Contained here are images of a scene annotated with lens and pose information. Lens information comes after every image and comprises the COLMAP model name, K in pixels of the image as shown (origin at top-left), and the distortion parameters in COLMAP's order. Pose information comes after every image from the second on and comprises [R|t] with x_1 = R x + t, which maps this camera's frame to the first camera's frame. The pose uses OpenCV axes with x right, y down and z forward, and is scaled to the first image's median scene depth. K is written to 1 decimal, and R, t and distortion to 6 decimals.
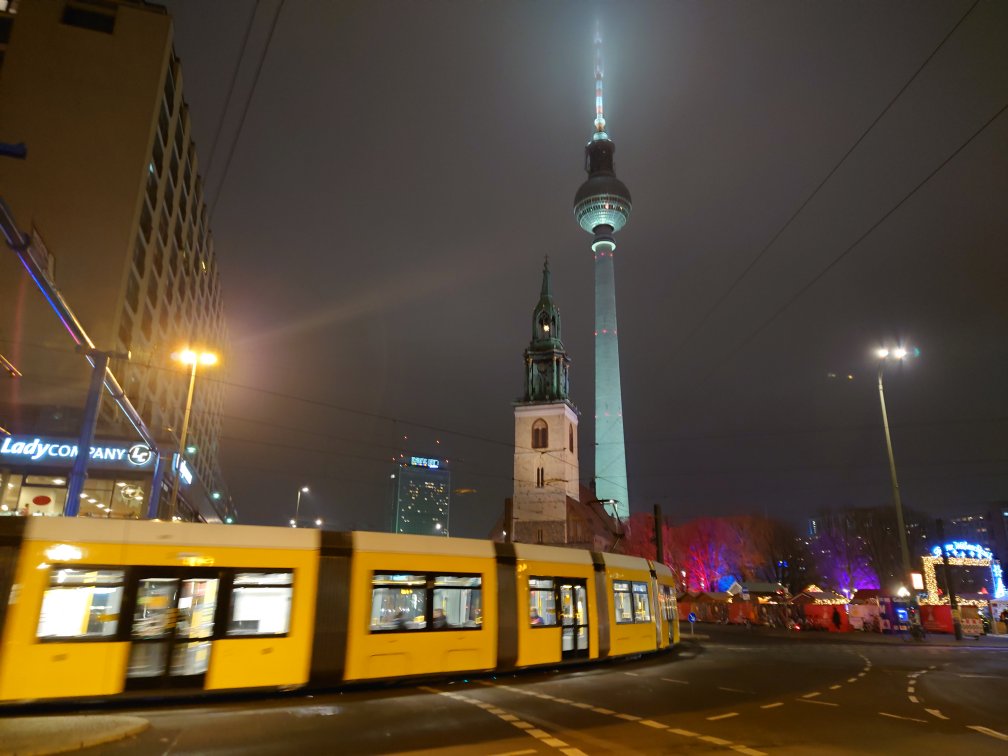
lens RADIAL K [[696.8, 0, 531.8], [0, 696.8, 374.2], [0, 0, 1]] dist [0.085678, -0.078691]
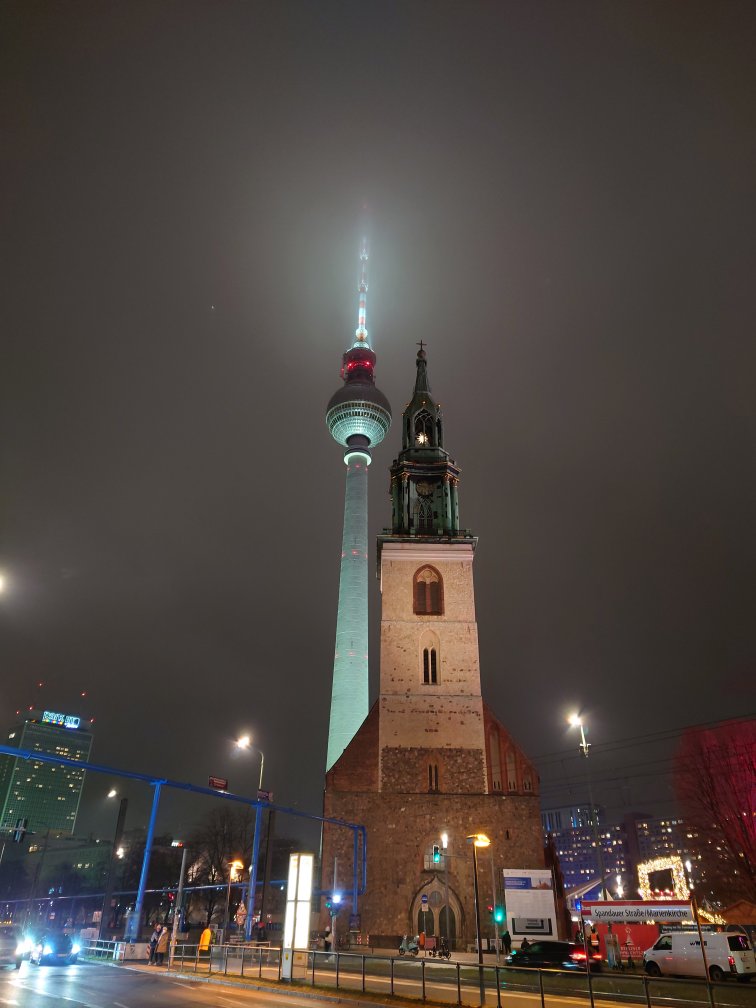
lens RADIAL K [[696.8, 0, 380.3], [0, 696.8, 509.4], [0, 0, 1]] dist [0.085678, -0.078691]
pose [[0.956762, 0.151488, 0.248309, -0.078910], [-0.096709, 0.970780, -0.219620, 0.067009], [-0.274323, 0.186111, 0.943456, 0.206909]]
